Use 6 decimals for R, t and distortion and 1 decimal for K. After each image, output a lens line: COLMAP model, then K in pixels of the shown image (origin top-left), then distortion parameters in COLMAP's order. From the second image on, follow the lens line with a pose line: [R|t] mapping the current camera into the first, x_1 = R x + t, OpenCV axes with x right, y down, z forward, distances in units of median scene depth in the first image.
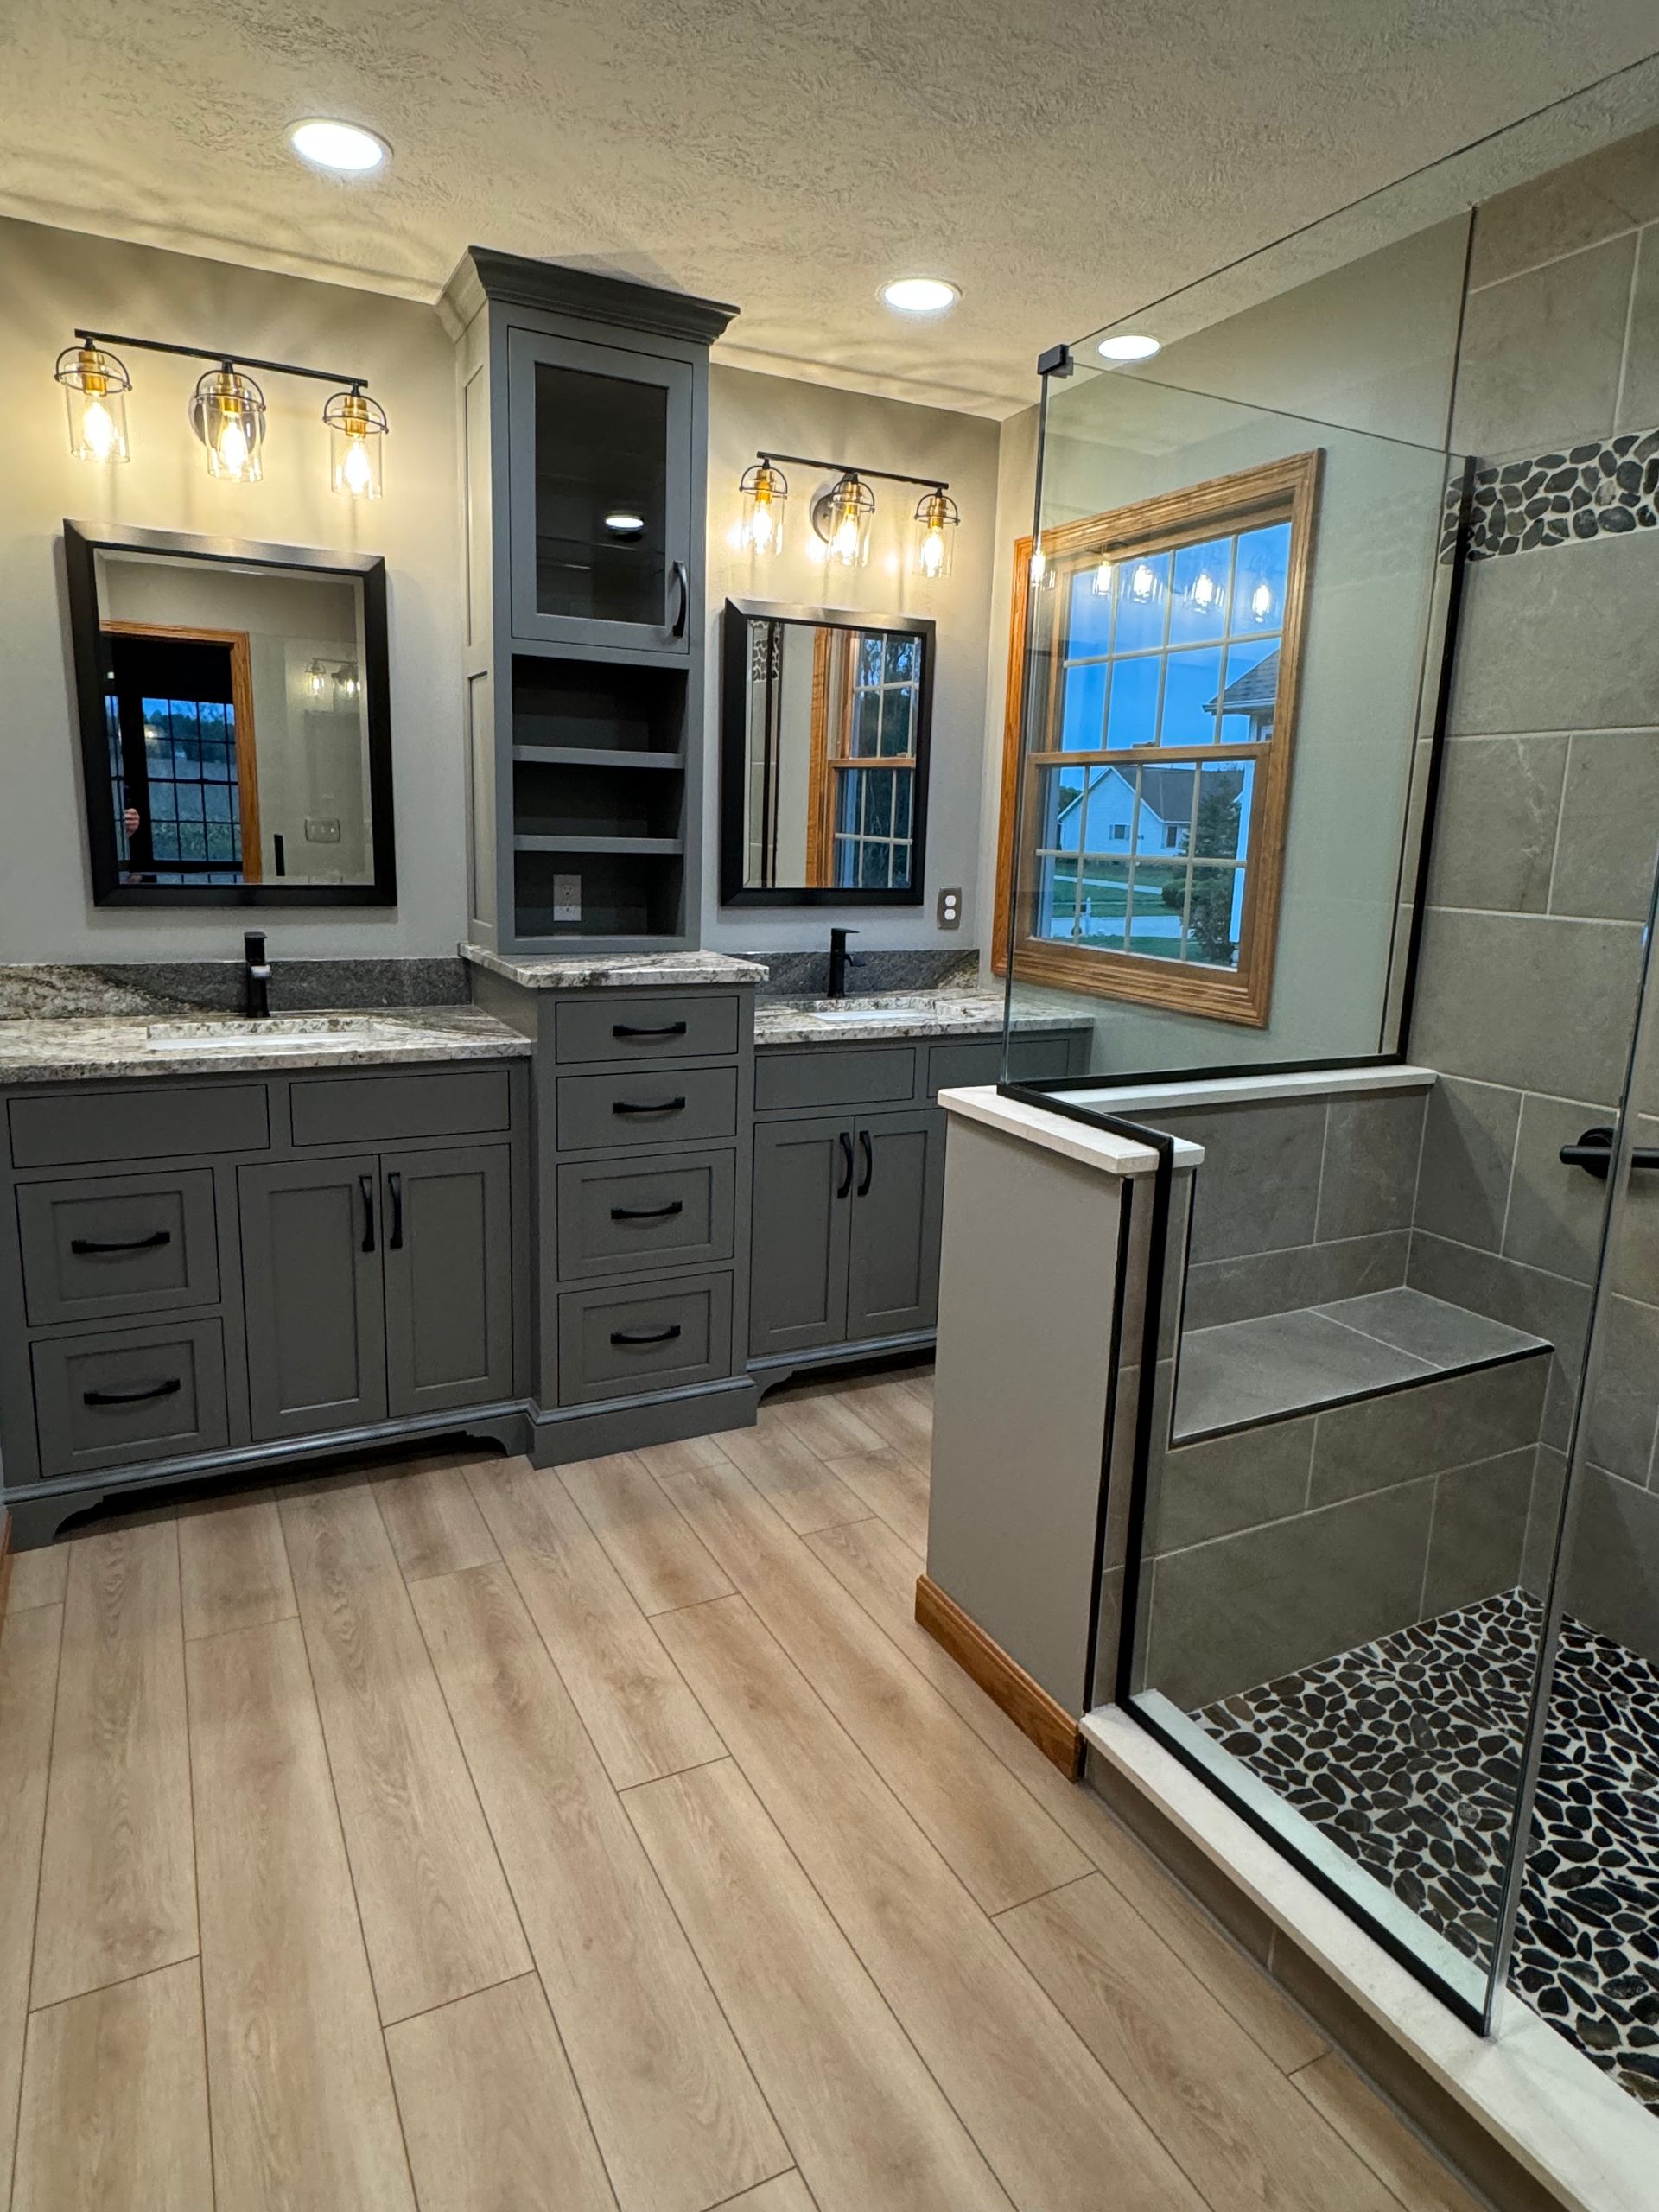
lens RADIAL K [[1294.9, 0, 831.7], [0, 1294.9, 1078.4], [0, 0, 1]] dist [-0.008219, 0.005448]
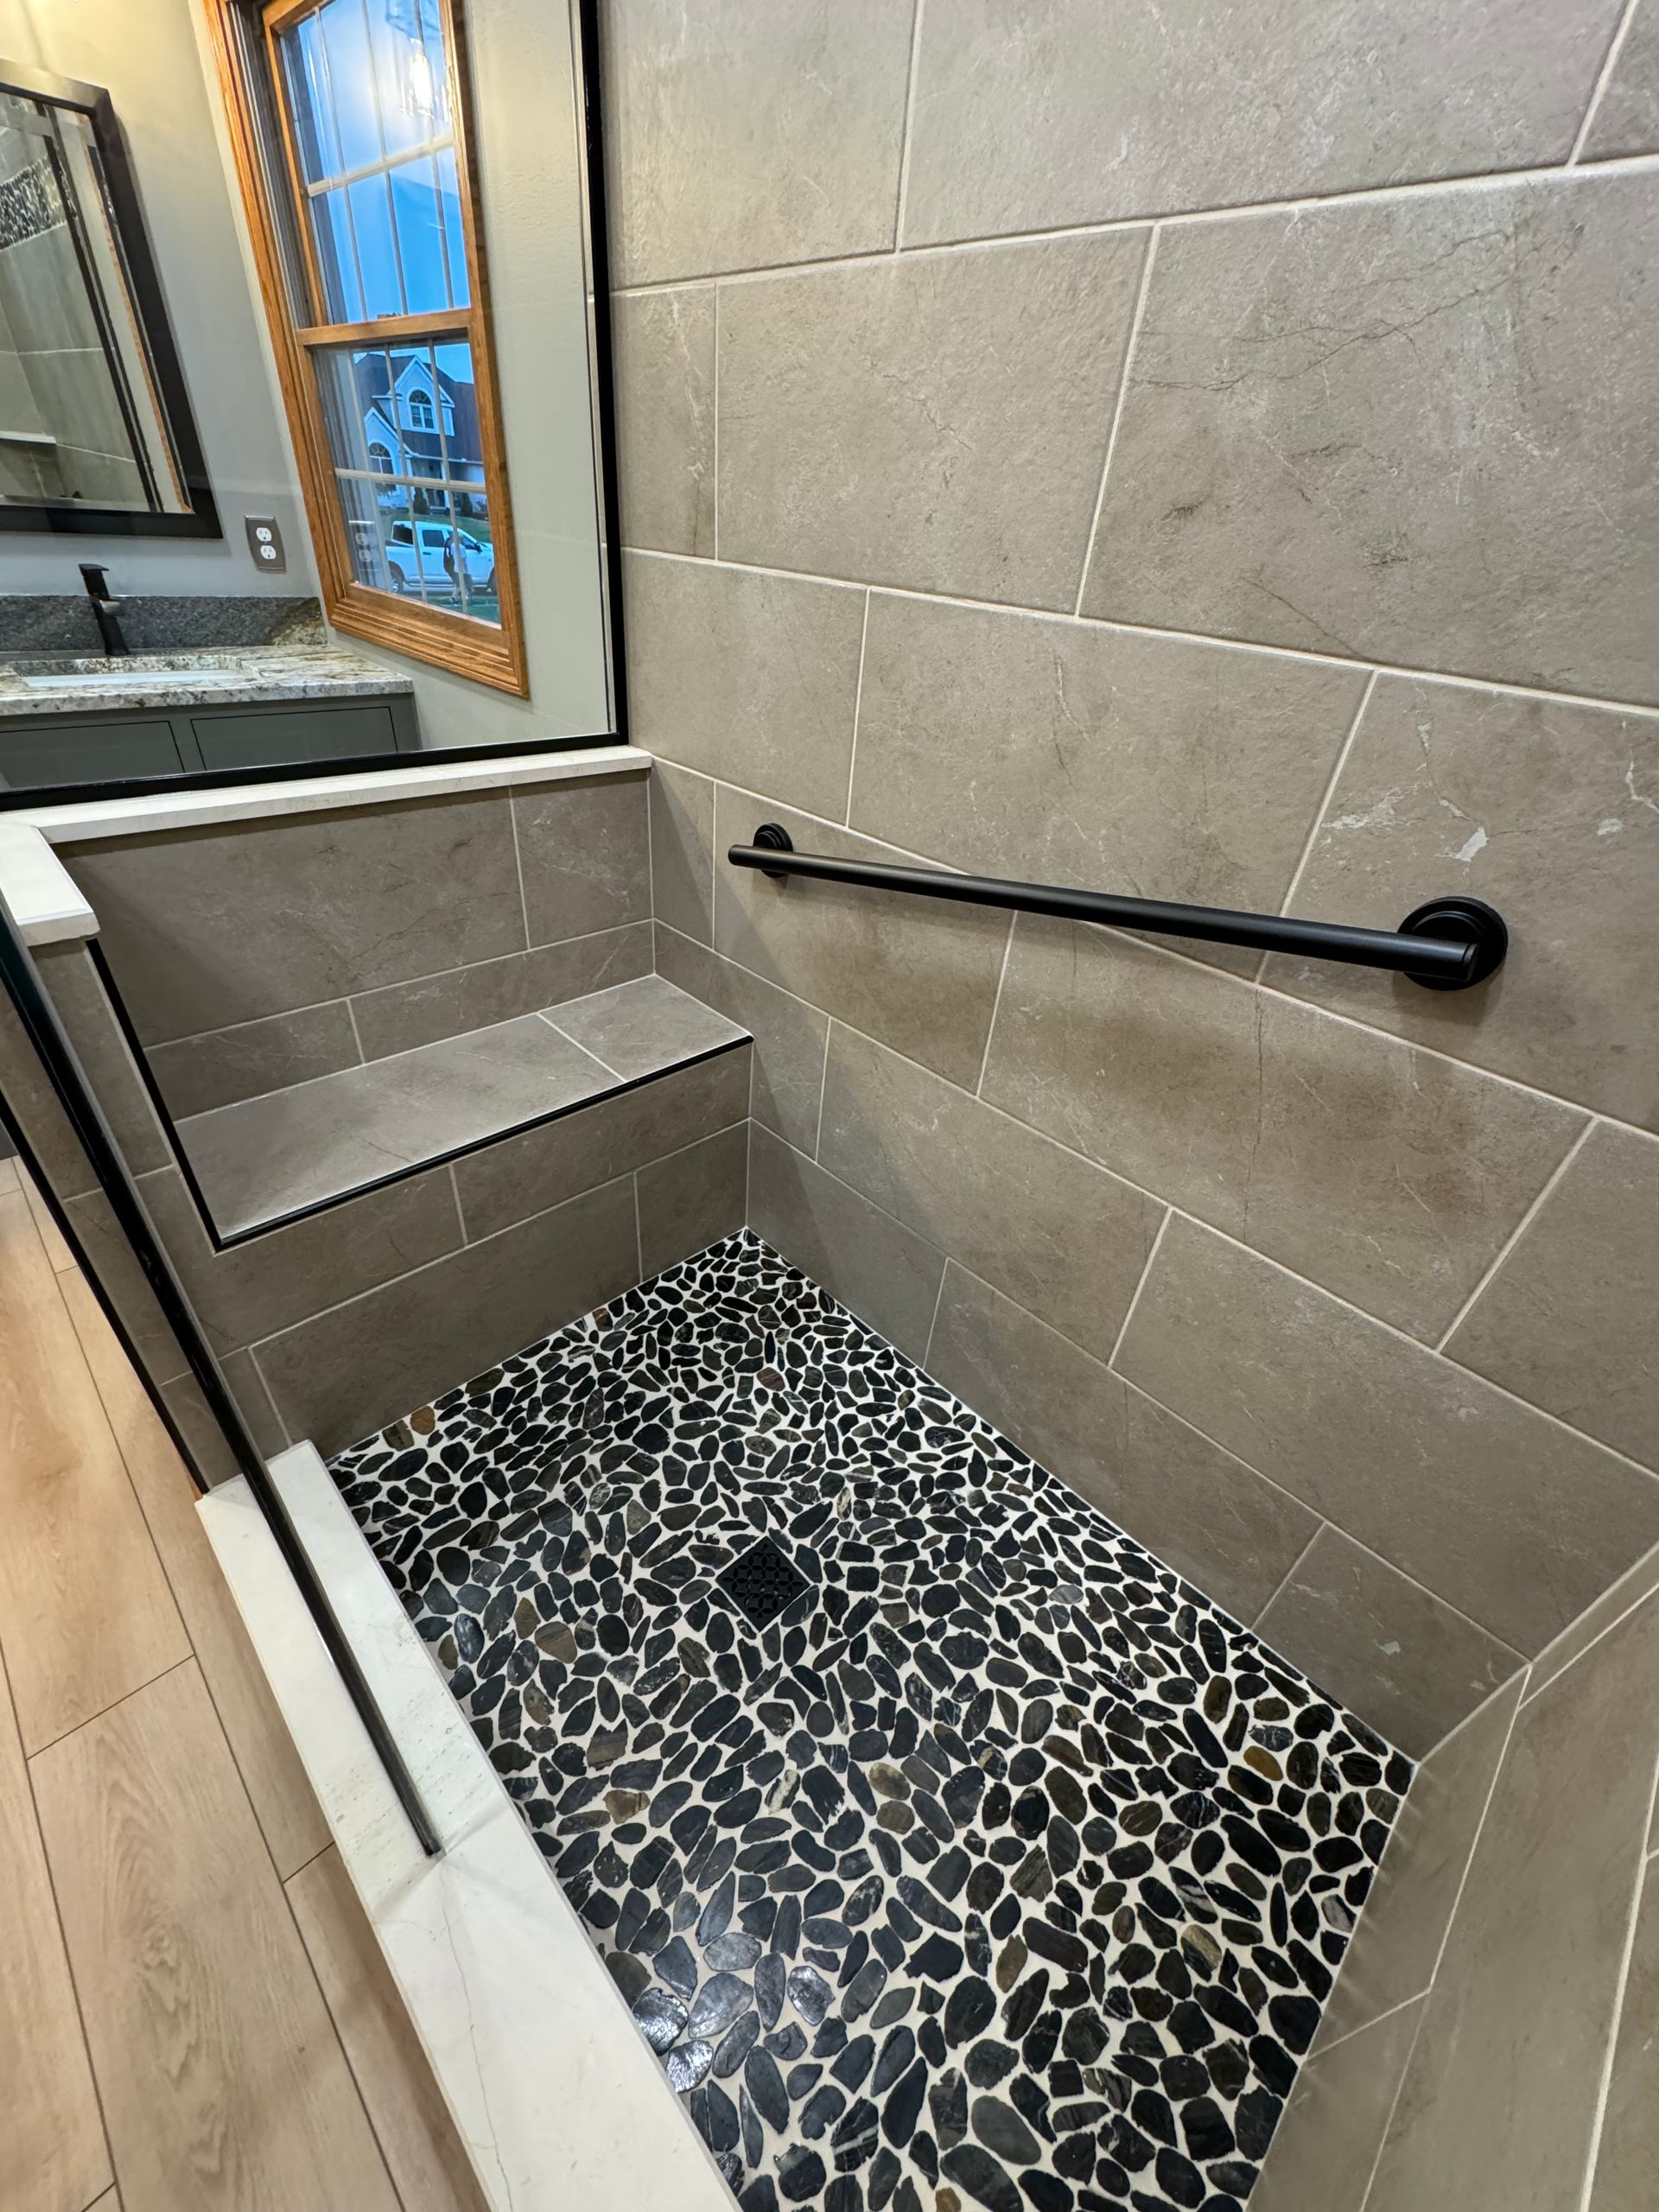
lens RADIAL K [[884.2, 0, 829.0], [0, 884.2, 1103.8], [0, 0, 1]] dist [-0.002626, 0.000232]
pose [[0.955745, -0.124769, 0.266429, 0.359658], [0.007234, 0.915308, 0.402690, -0.027969], [-0.294108, -0.382942, 0.875703, 0.282373]]
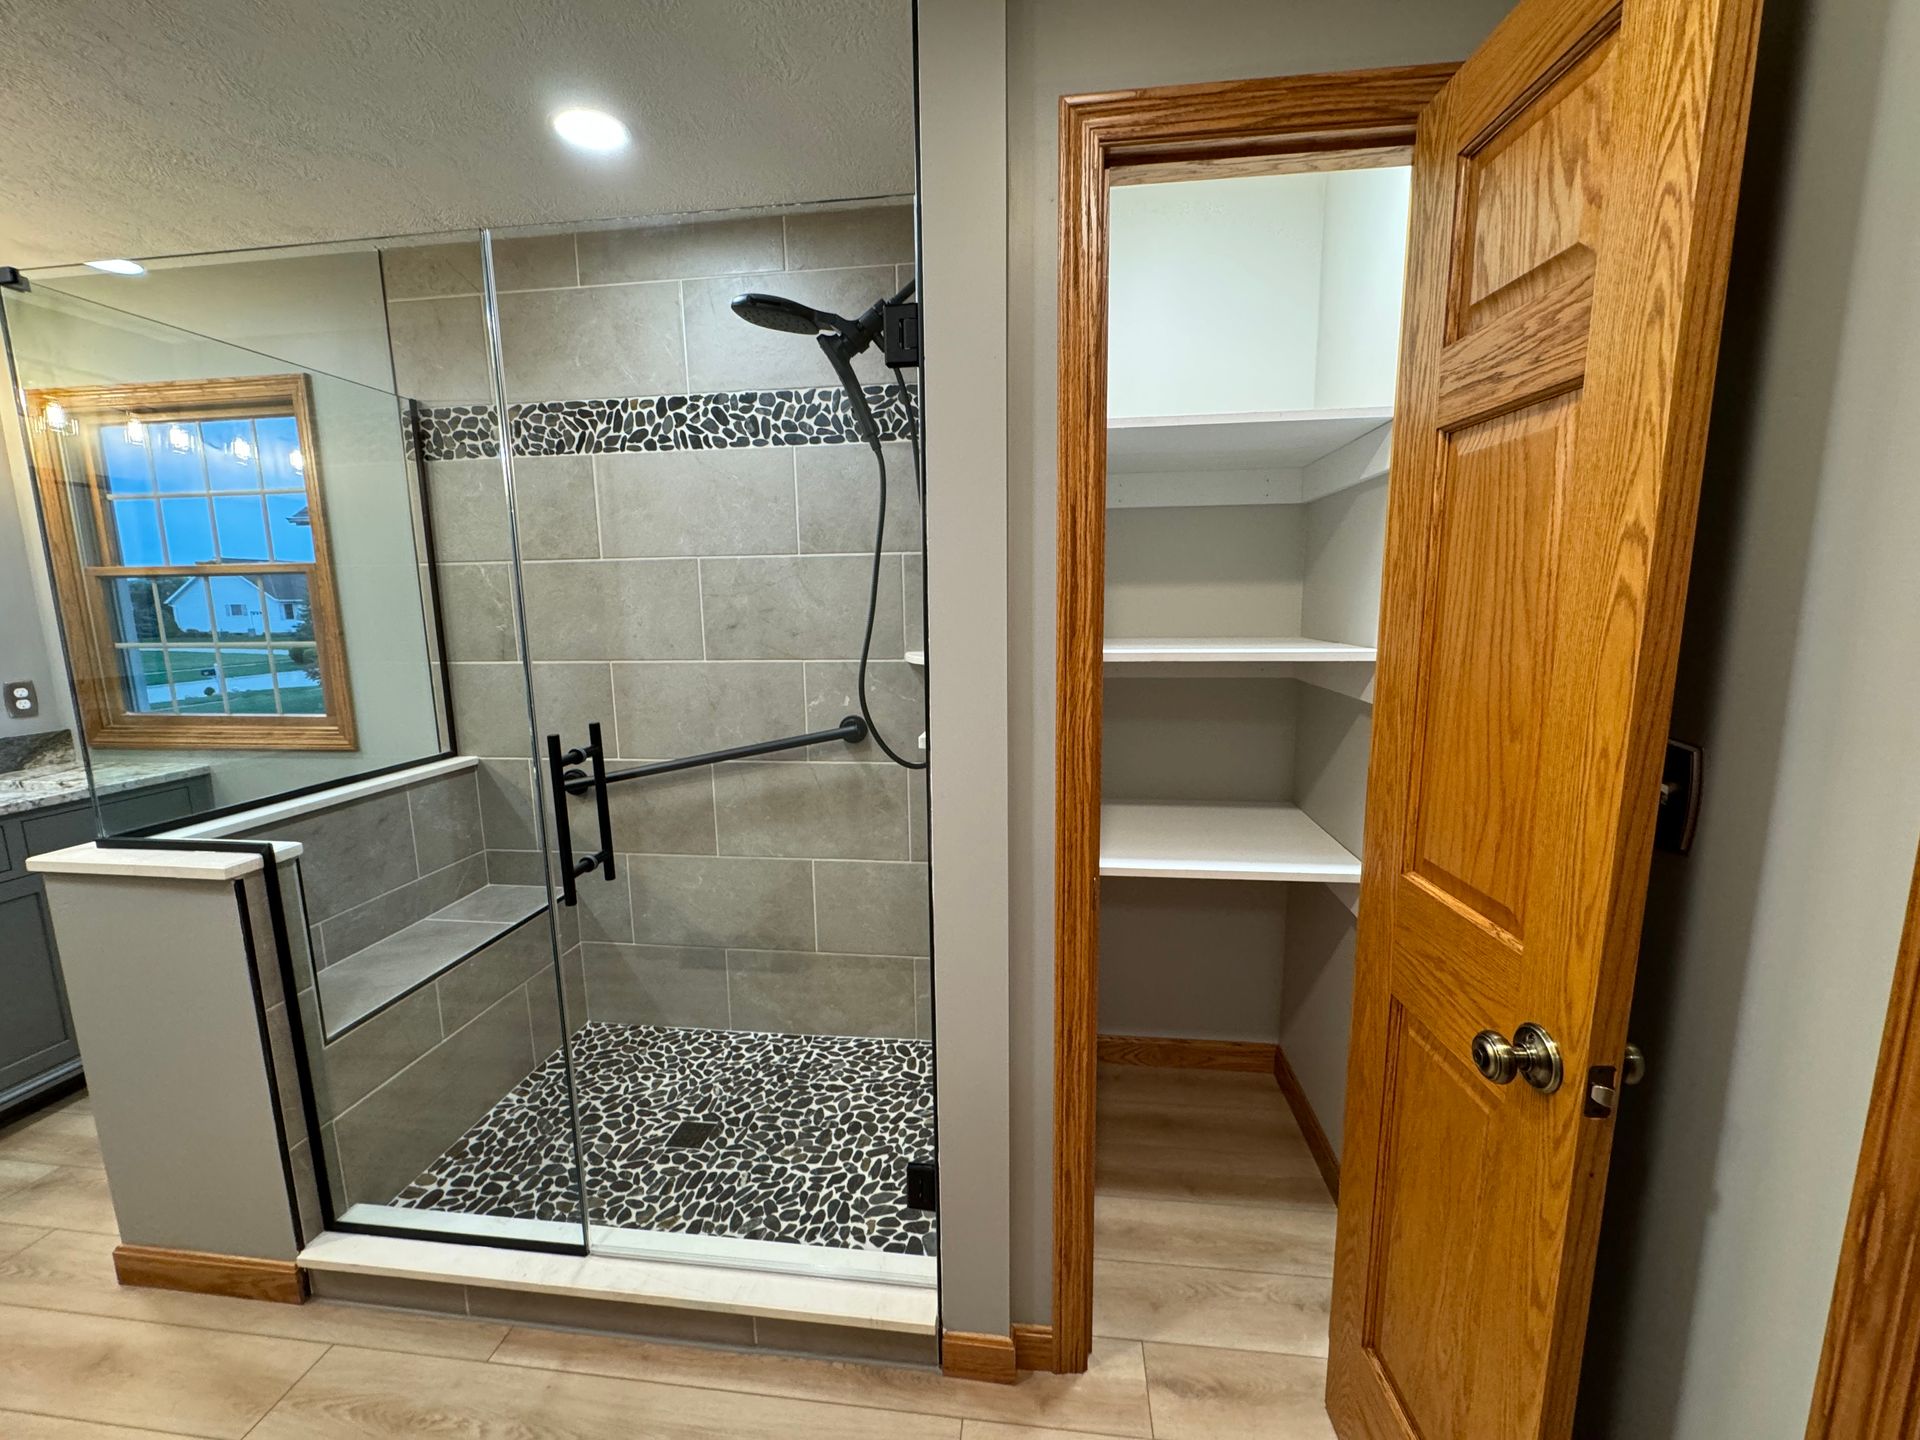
lens RADIAL K [[767.5, 0, 955.6], [0, 767.5, 720.6], [0, 0, 1]] dist [-0.002626, 0.000232]
pose [[0.570512, -0.166321, 0.804272, 0.019854], [0.189418, 0.979525, 0.068199, -0.001650], [-0.799148, 0.113435, 0.590335, -0.099876]]
